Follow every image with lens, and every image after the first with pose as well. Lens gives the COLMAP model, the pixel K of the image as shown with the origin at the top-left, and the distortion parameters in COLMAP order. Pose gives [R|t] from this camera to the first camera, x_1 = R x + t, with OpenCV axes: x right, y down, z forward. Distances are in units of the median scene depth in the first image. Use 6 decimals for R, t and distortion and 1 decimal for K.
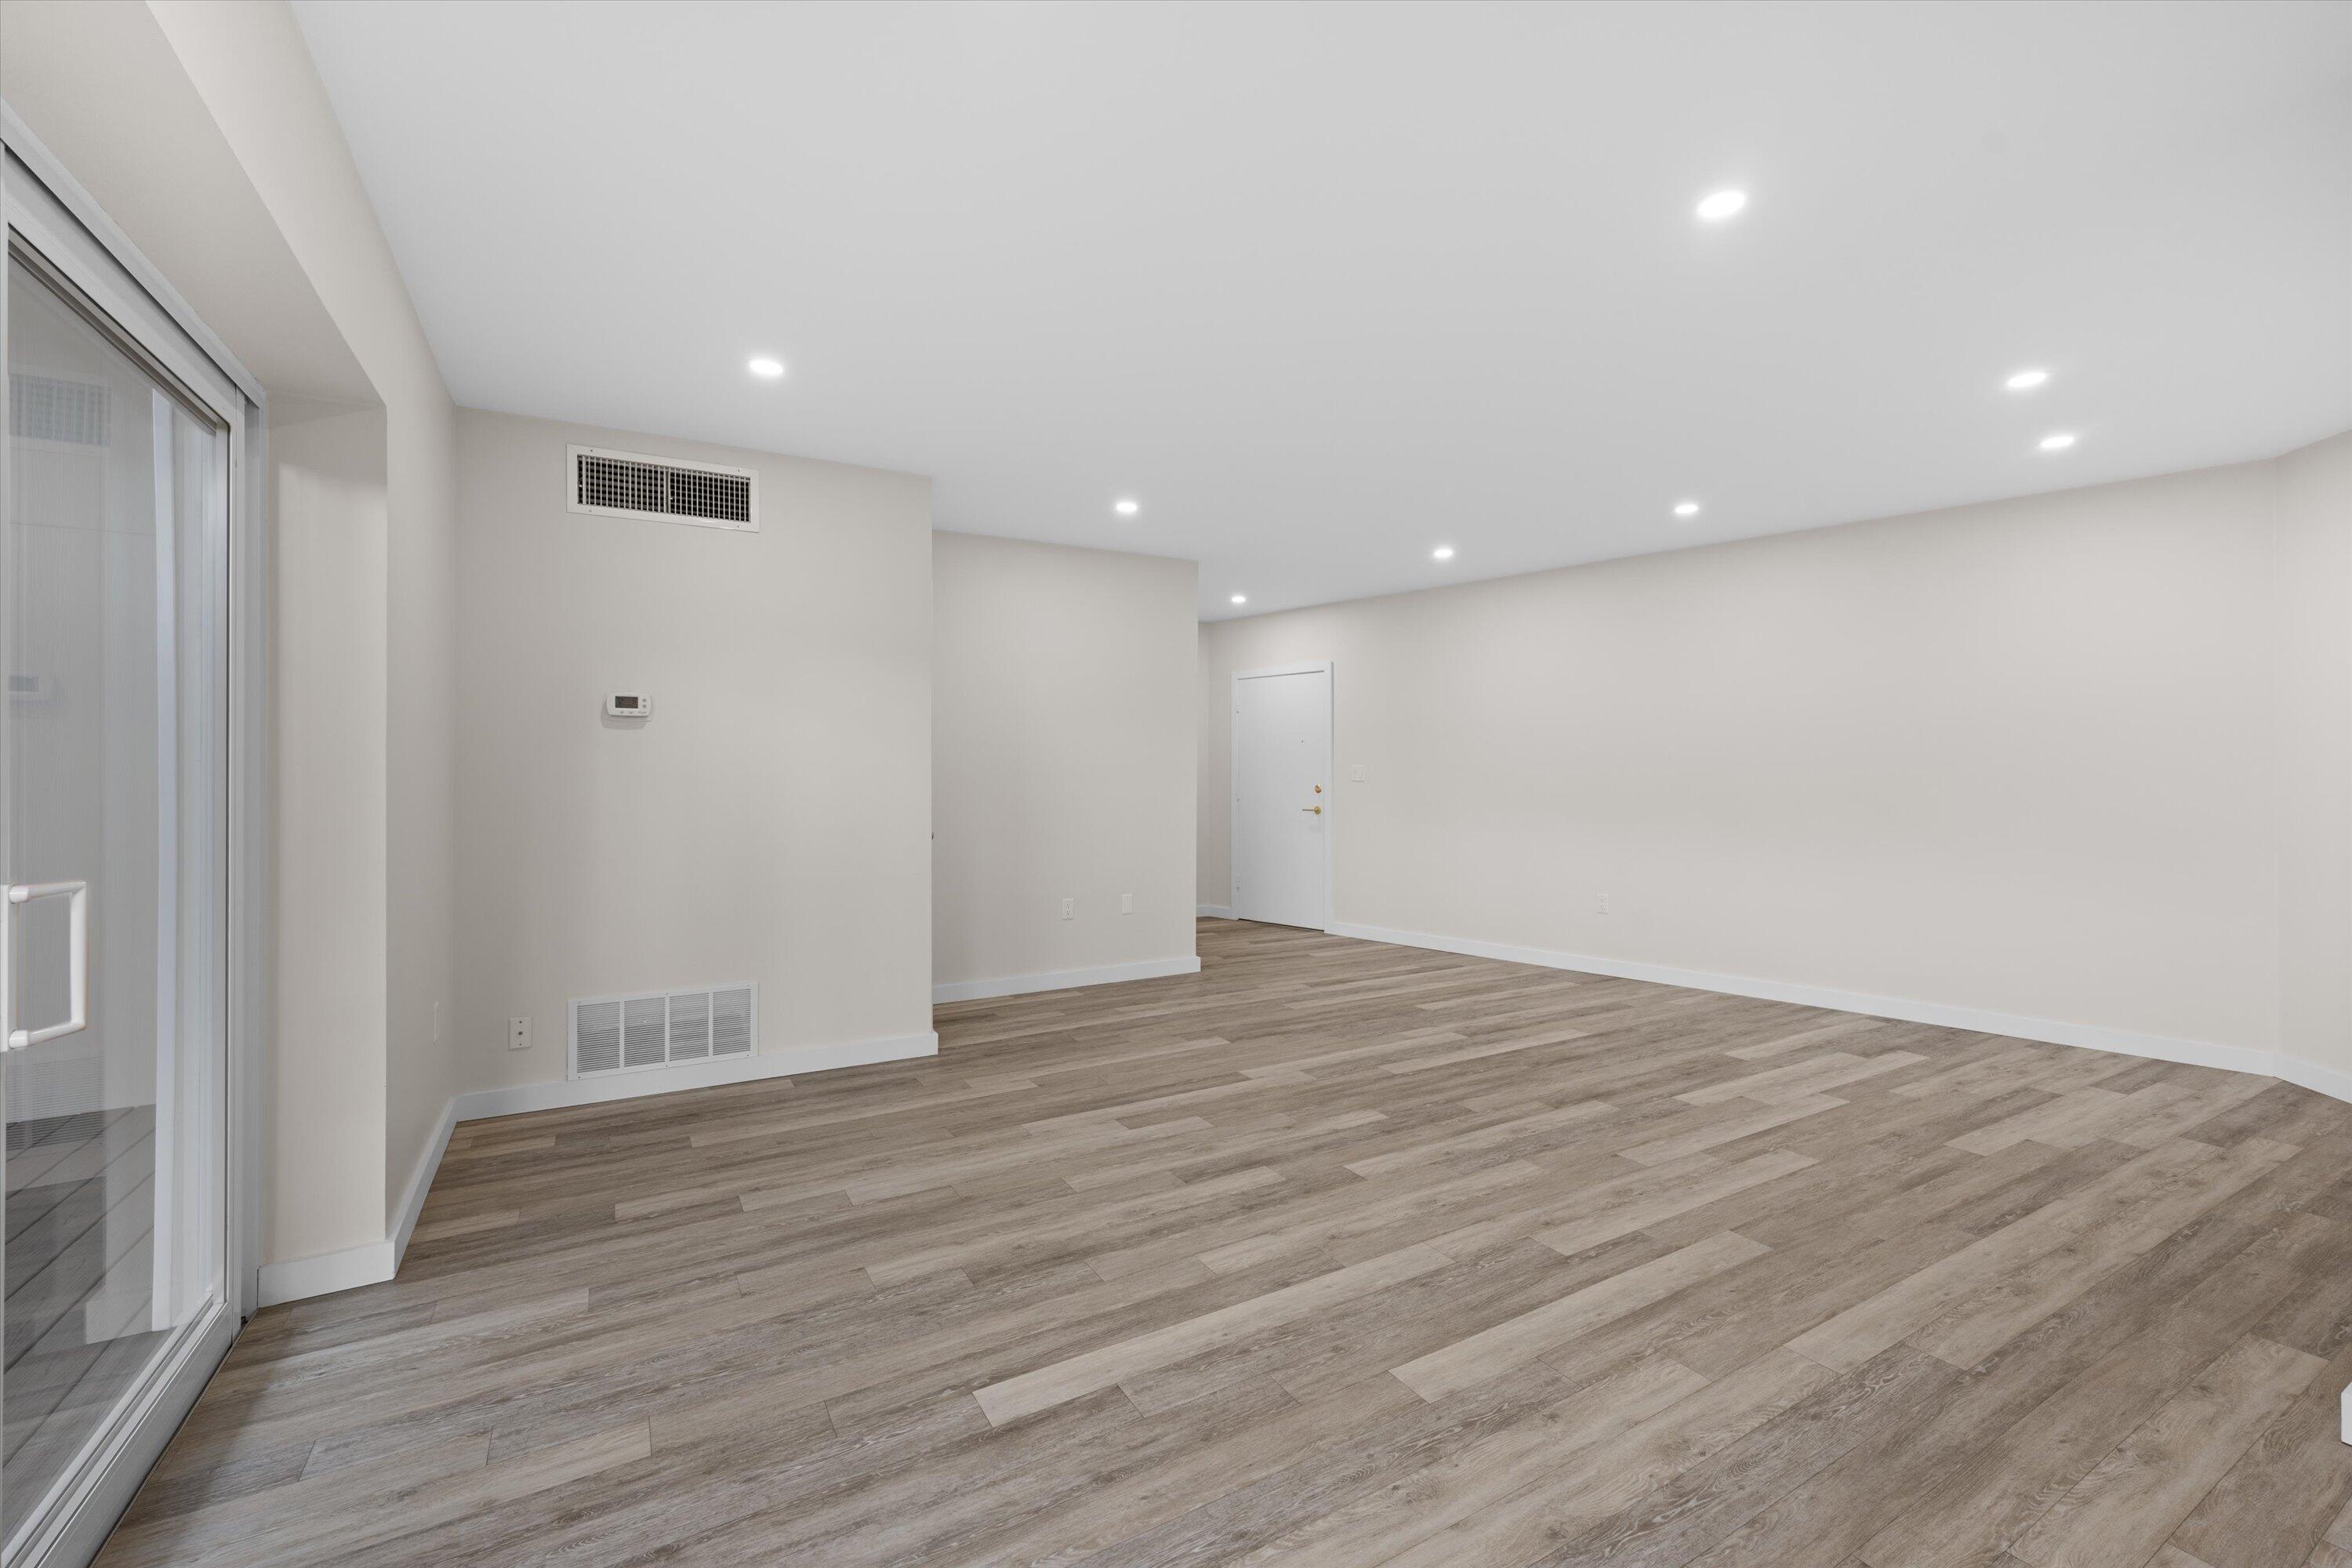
lens RADIAL K [[965.0, 0, 1184.1], [0, 965.0, 772.4], [0, 0, 1]] dist [0.000042, -0.000088]
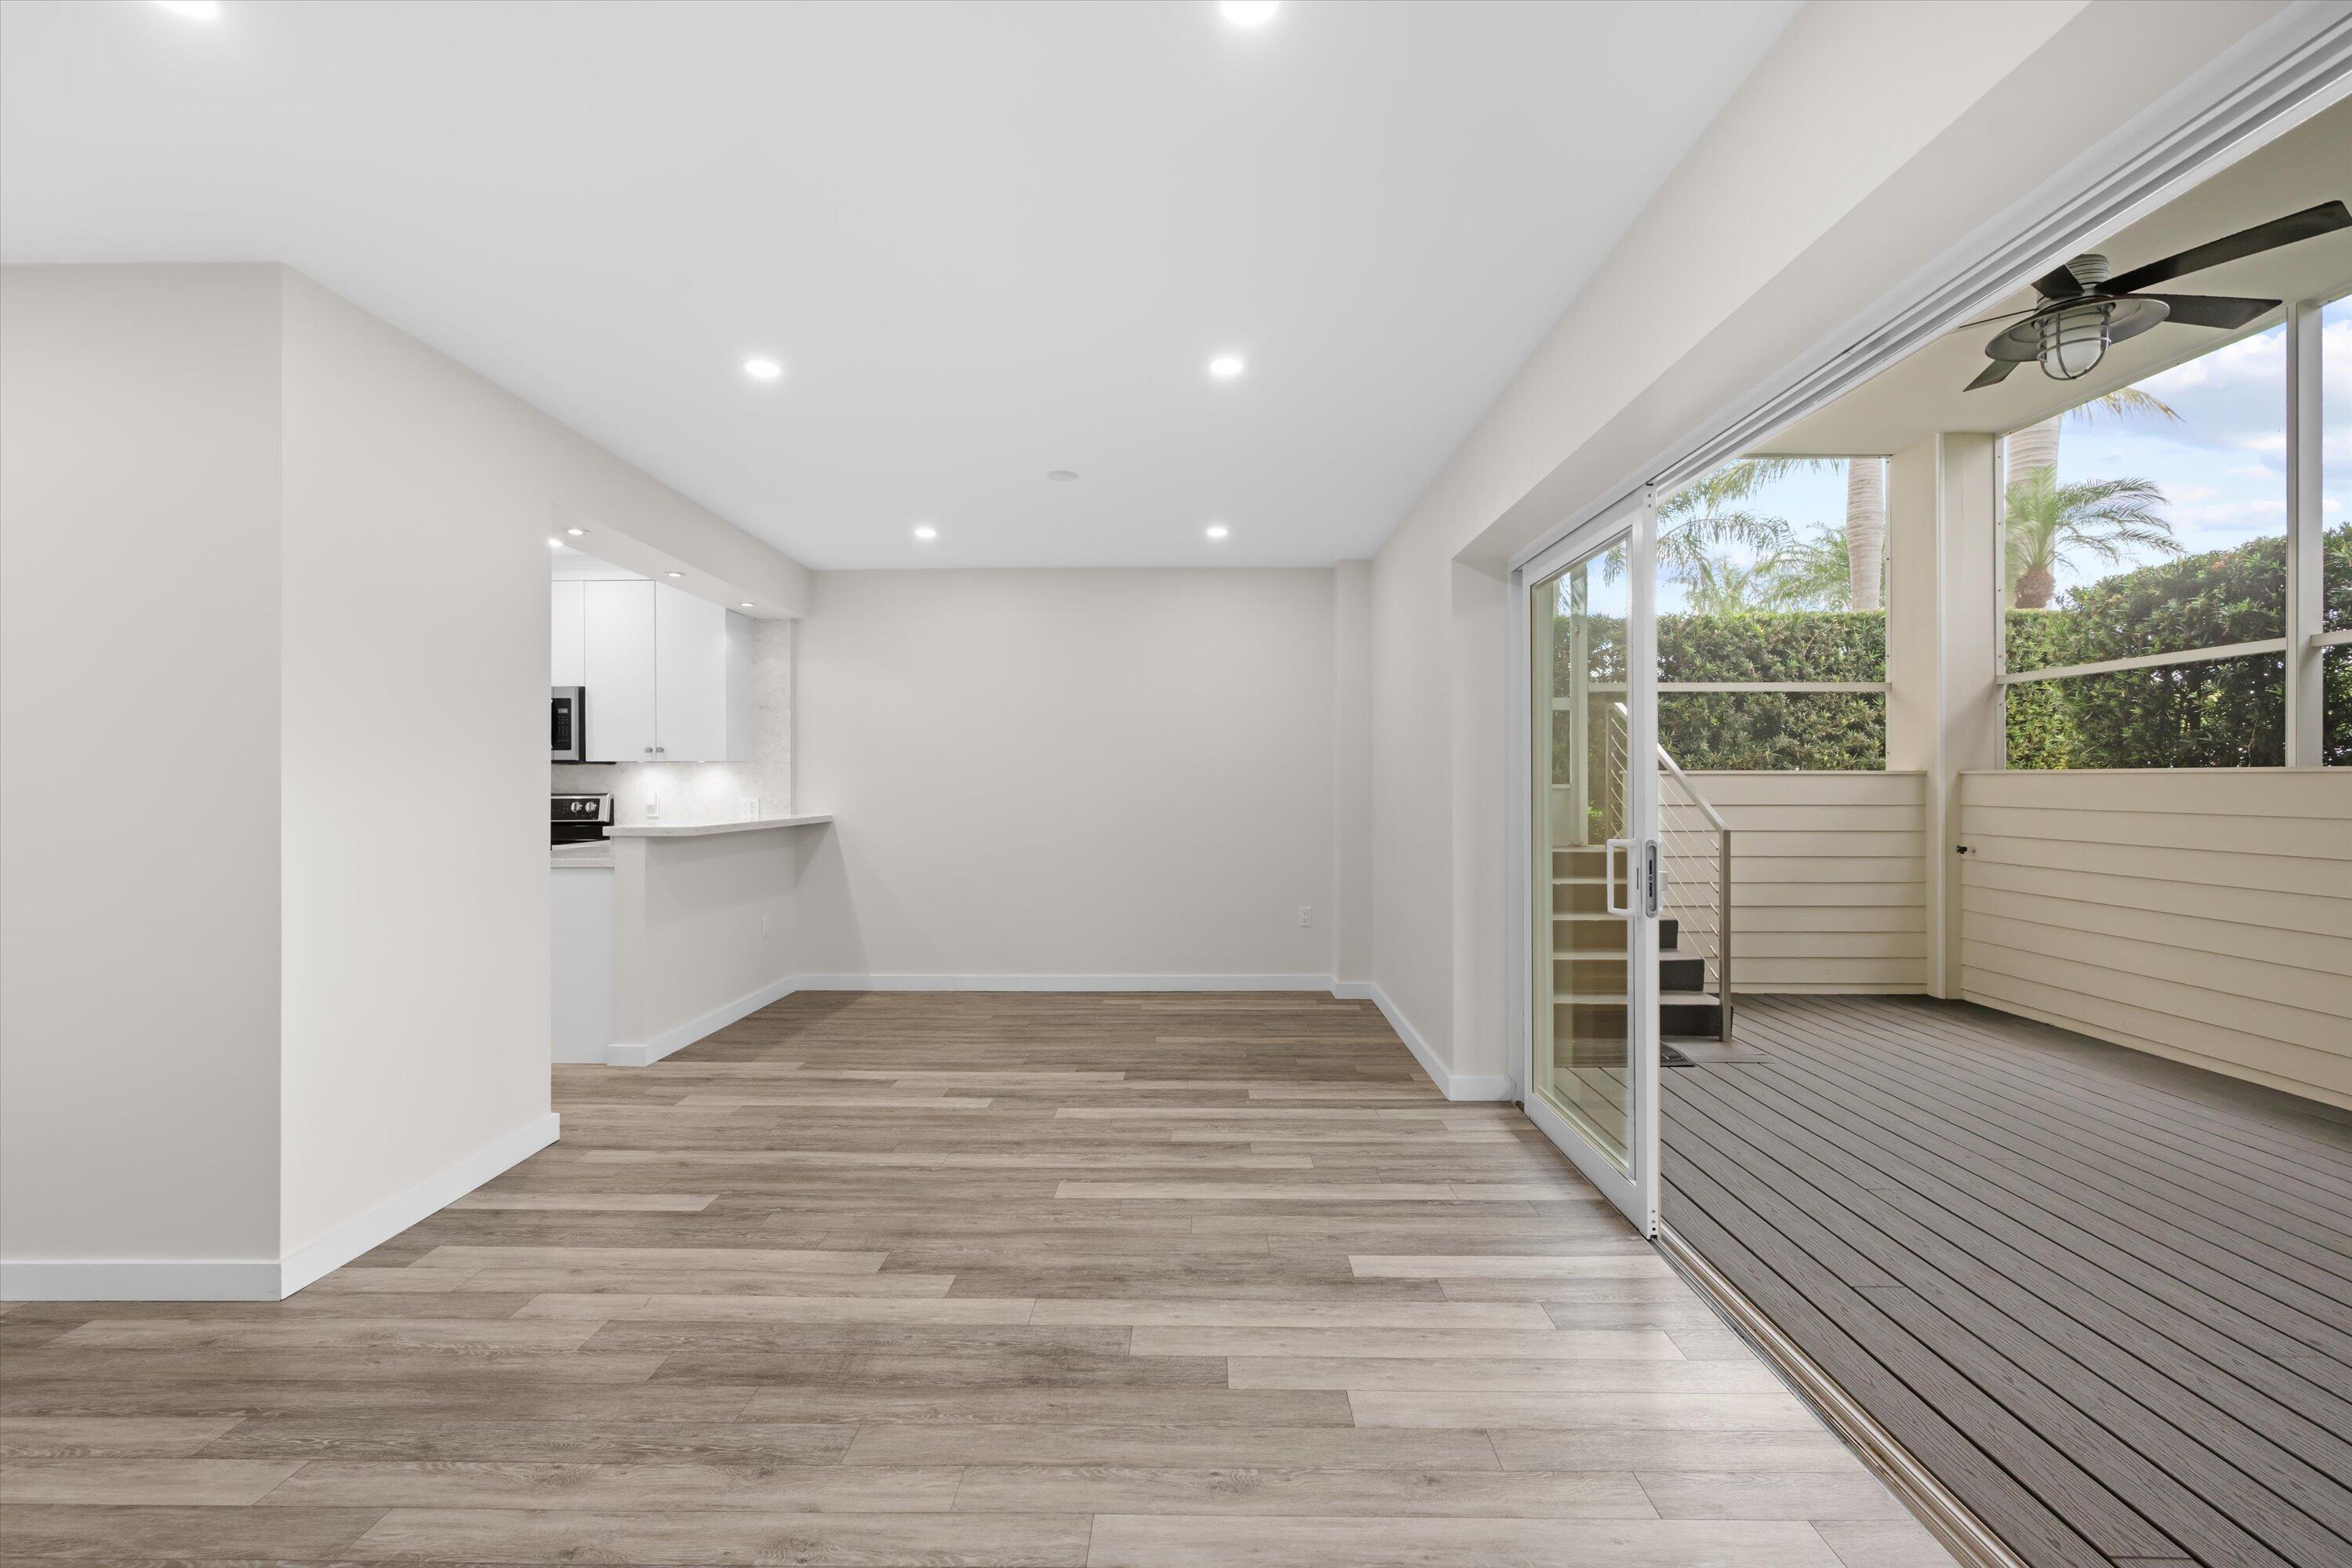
lens RADIAL K [[1038.4, 0, 1181.7], [0, 1038.4, 772.1], [0, 0, 1]] dist [0.001870, 0.000212]
pose [[-0.853253, 0.003520, 0.521485, -0.357741], [0.000337, 0.999981, -0.006198, -0.009495], [-0.521496, -0.005113, -0.853238, 0.962615]]
